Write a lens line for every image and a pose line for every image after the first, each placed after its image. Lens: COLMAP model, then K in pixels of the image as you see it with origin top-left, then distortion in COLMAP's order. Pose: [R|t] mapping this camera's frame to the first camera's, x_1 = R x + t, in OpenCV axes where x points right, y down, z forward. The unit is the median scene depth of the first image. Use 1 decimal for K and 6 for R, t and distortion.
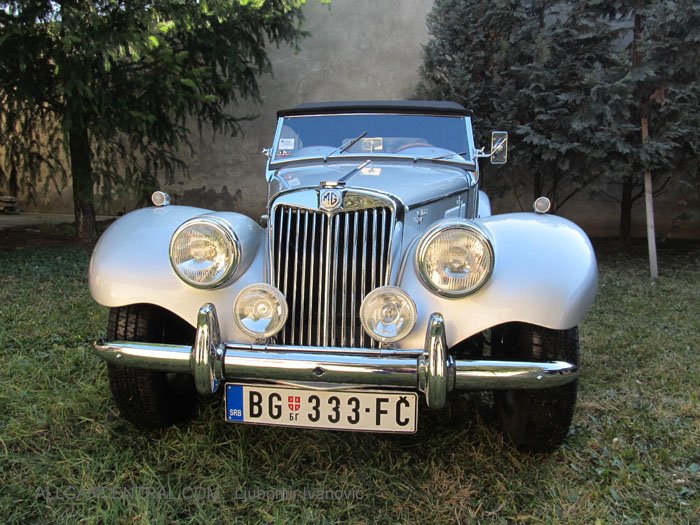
lens RADIAL K [[577.9, 0, 350.0], [0, 577.9, 262.5], [0, 0, 1]] dist [-0.051994, -0.000161]
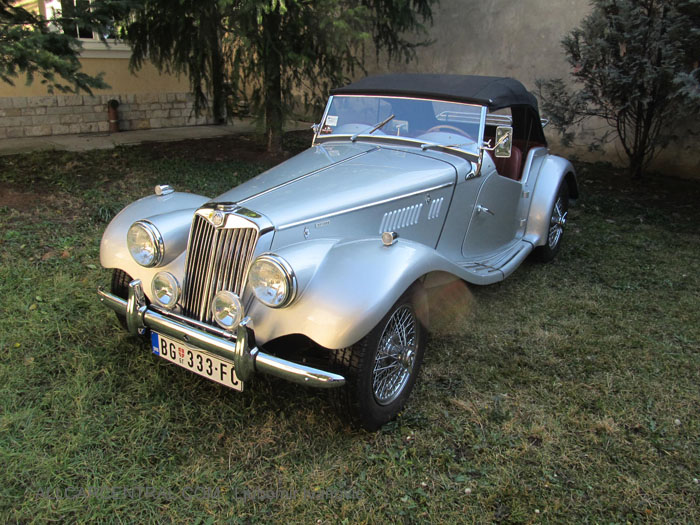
lens RADIAL K [[570.9, 0, 350.0], [0, 570.9, 262.5], [0, 0, 1]] dist [-0.028682, 0.003799]
pose [[0.896260, 0.166030, -0.411282, 0.836708], [-0.084197, 0.974121, 0.209762, -0.322257], [0.435465, -0.153372, 0.887044, -0.094513]]
